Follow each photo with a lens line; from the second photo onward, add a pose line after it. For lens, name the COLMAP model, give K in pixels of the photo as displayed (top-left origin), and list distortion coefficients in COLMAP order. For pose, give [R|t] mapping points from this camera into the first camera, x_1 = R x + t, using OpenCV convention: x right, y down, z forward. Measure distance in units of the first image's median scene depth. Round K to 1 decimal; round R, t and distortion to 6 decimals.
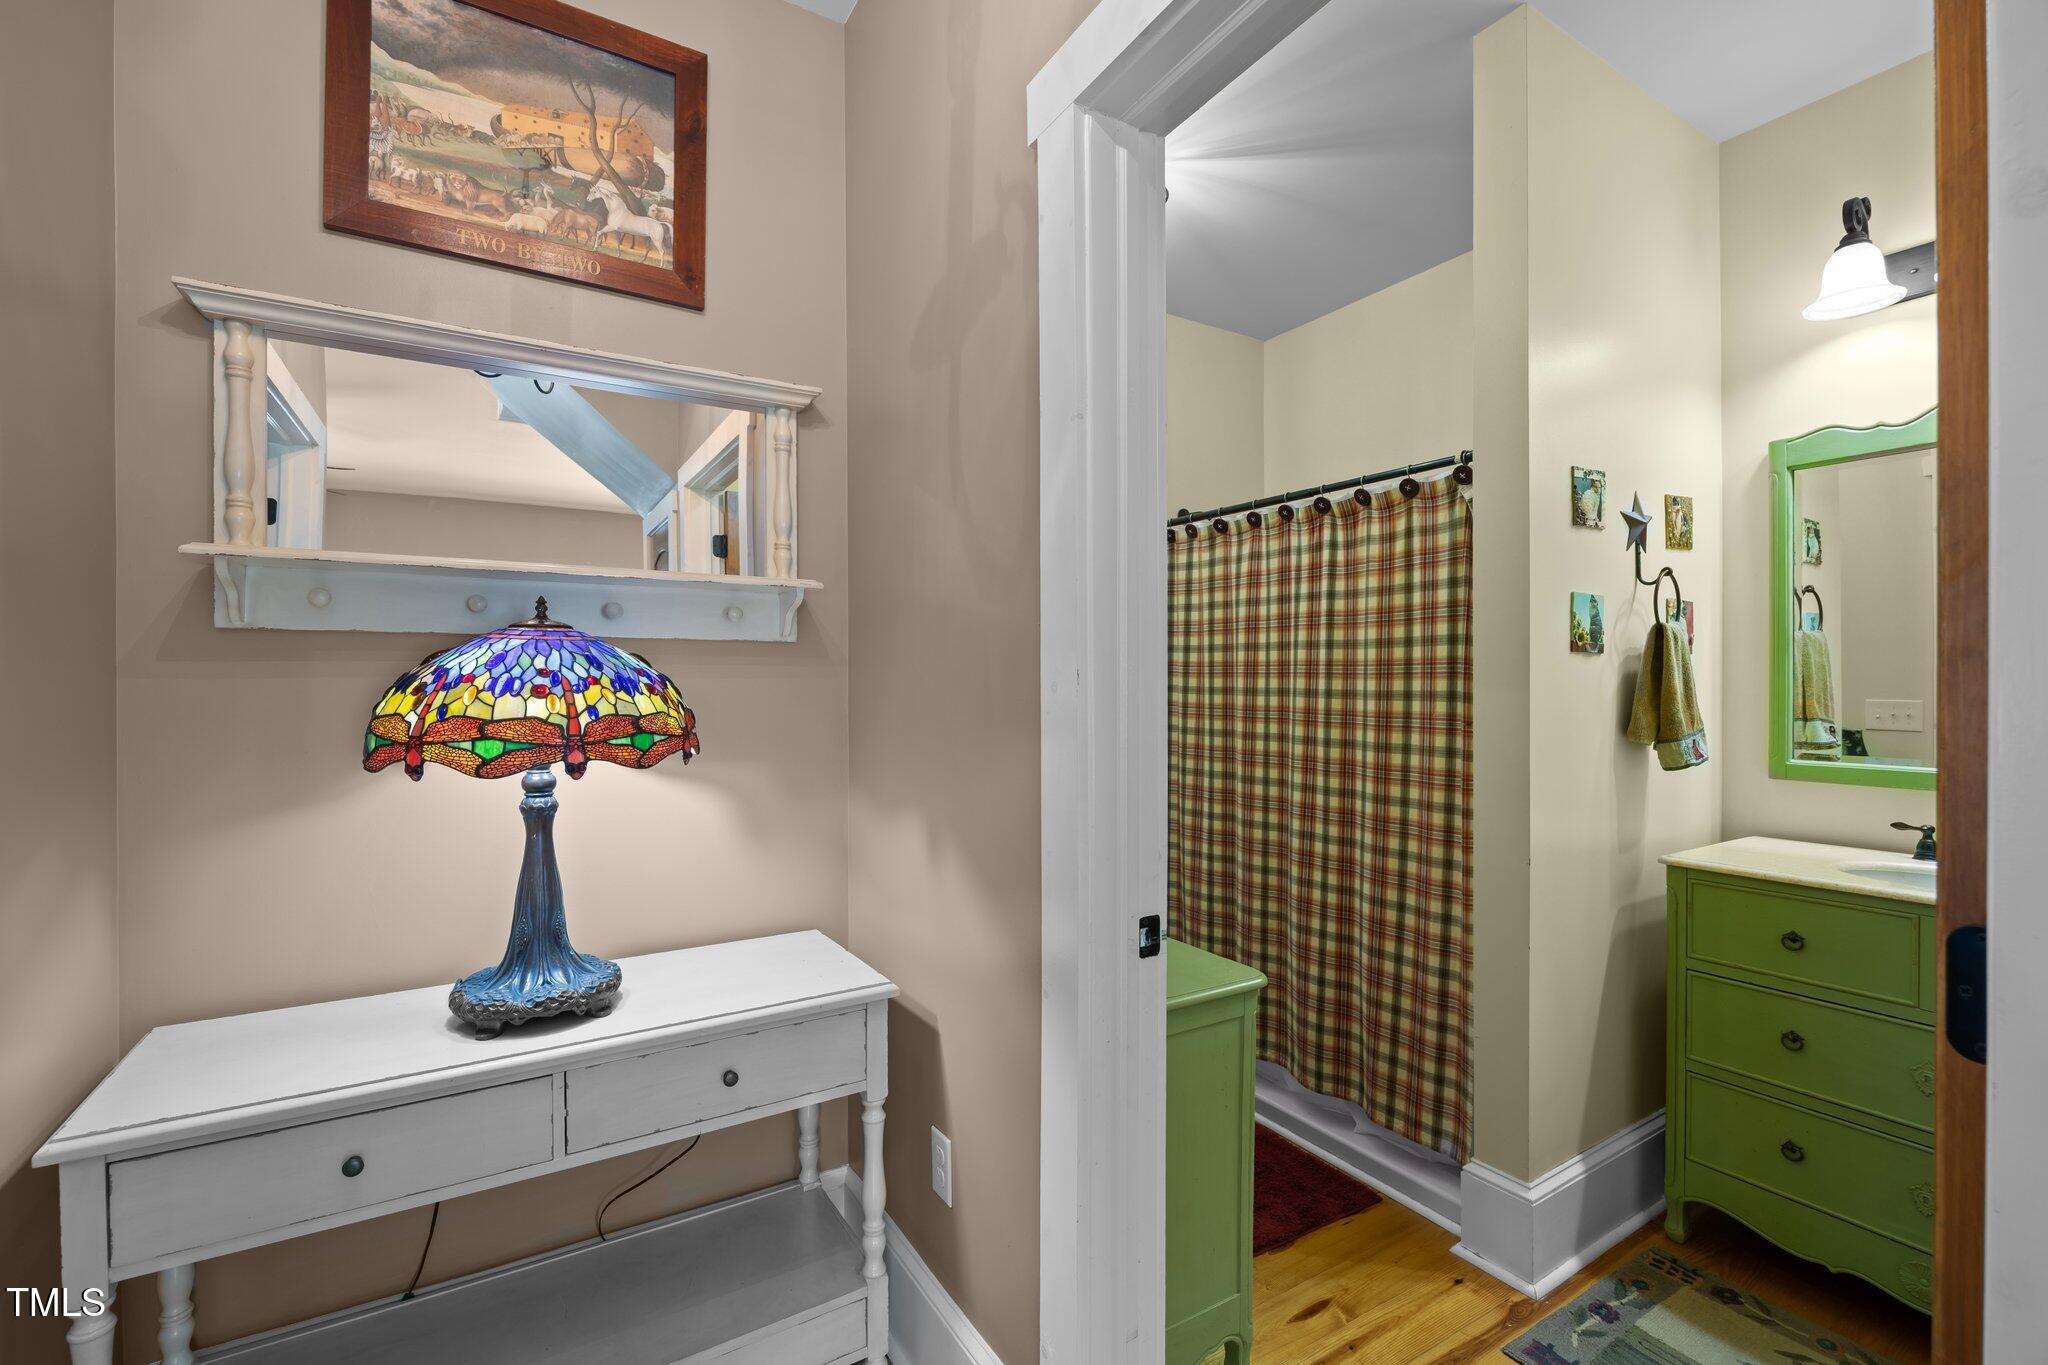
lens RADIAL K [[880.2, 0, 1028.4], [0, 880.2, 688.8], [0, 0, 1]] dist [0.000724, -0.000241]
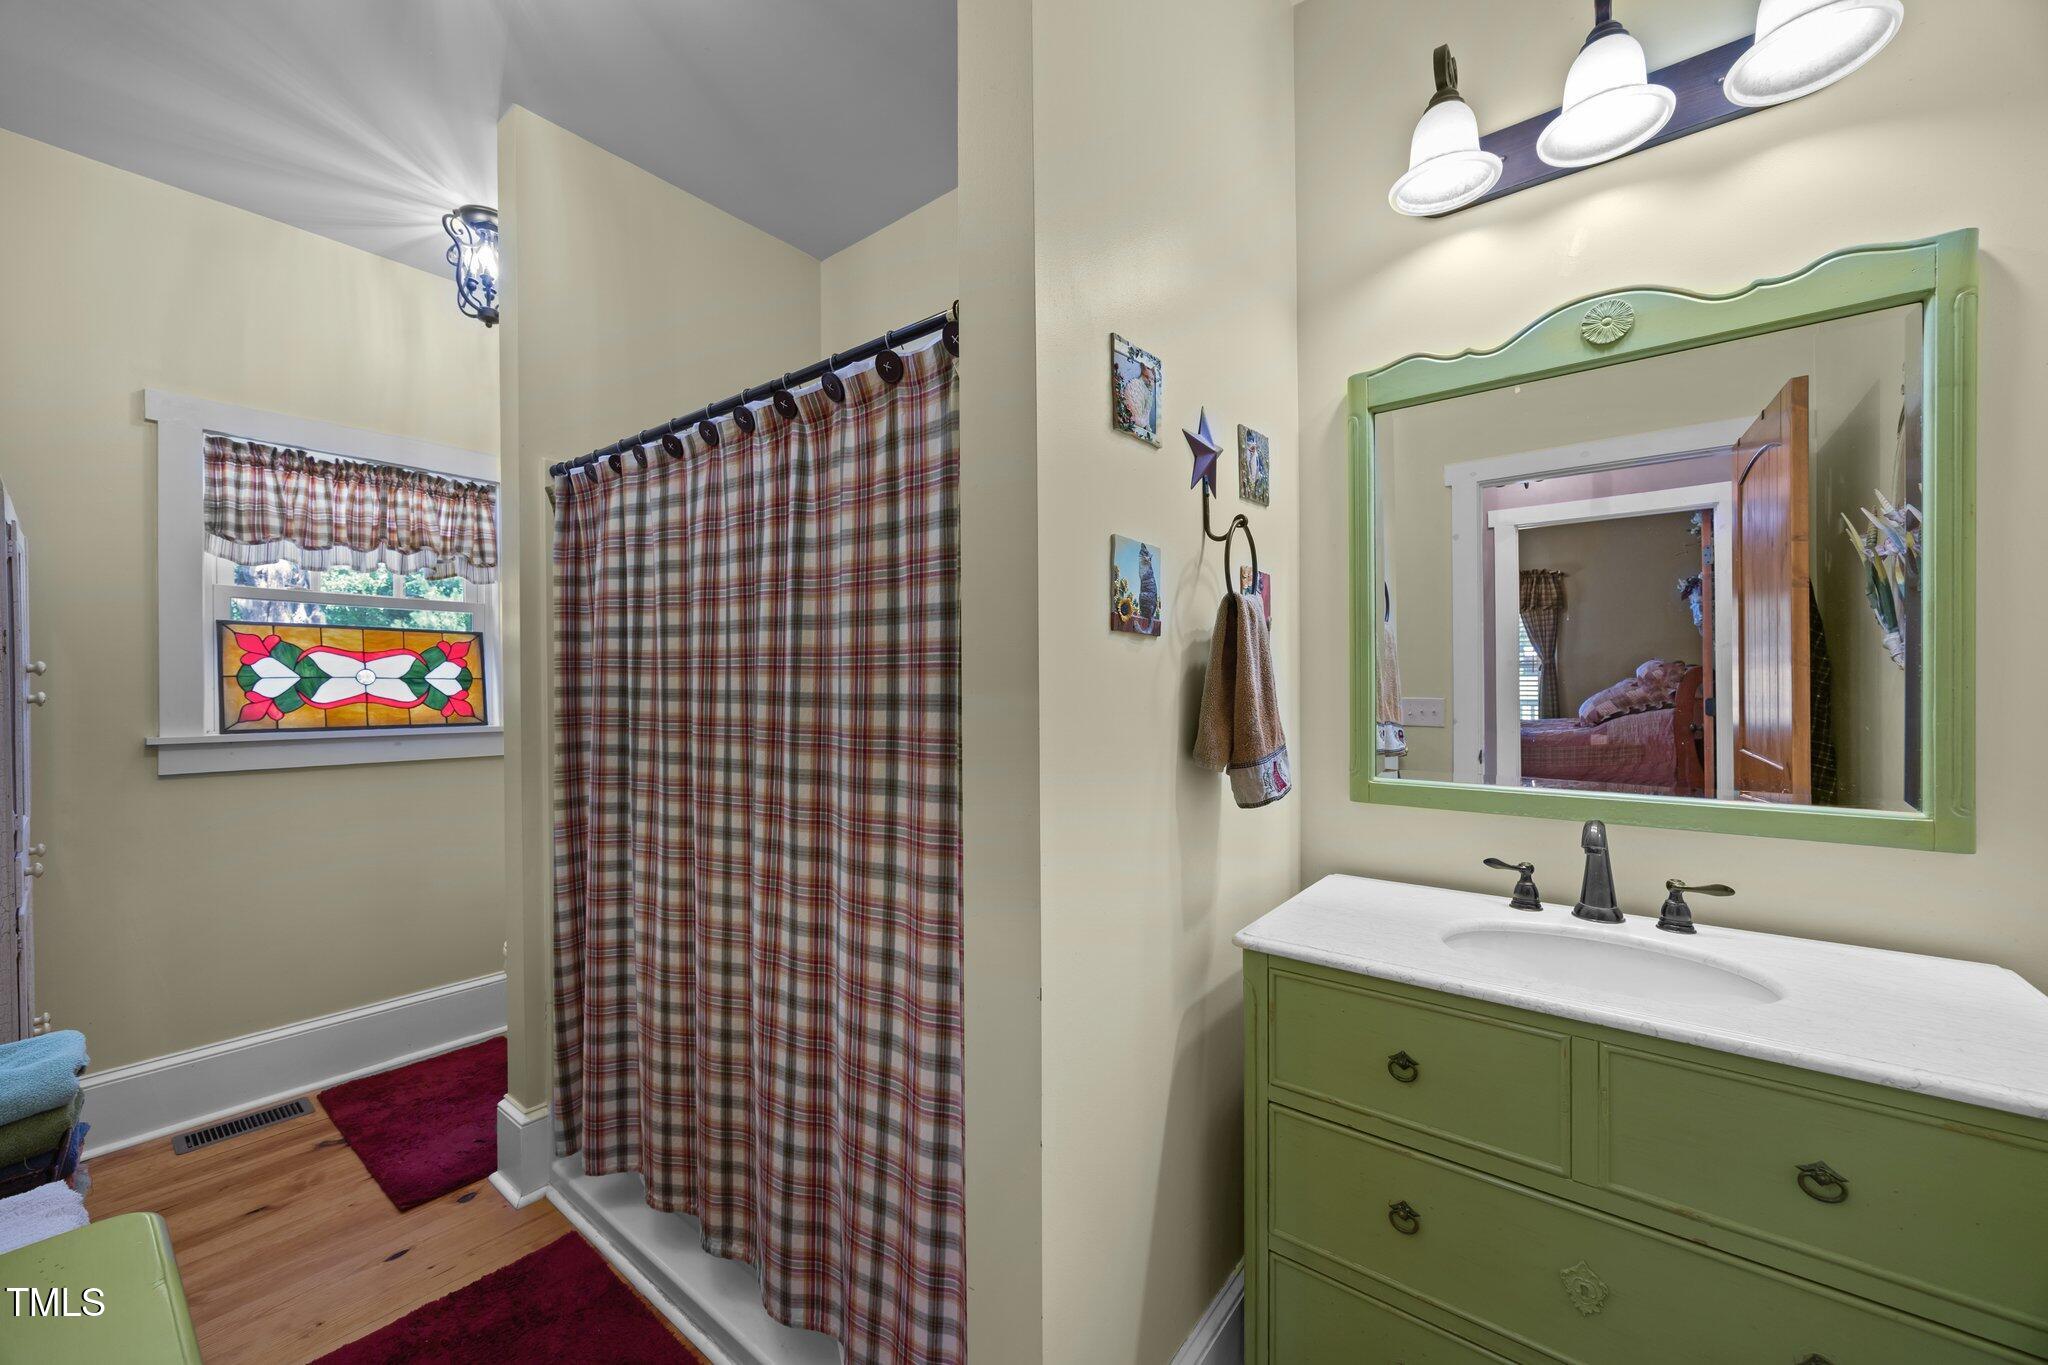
lens RADIAL K [[784.2, 0, 1015.0], [0, 784.2, 686.2], [0, 0, 1]] dist [-0.000939, 0.000135]
pose [[0.940995, -0.003491, 0.338402, 0.326723], [0.005011, 0.999981, -0.003618, -0.001099], [-0.338383, 0.005100, 0.940995, 0.449824]]
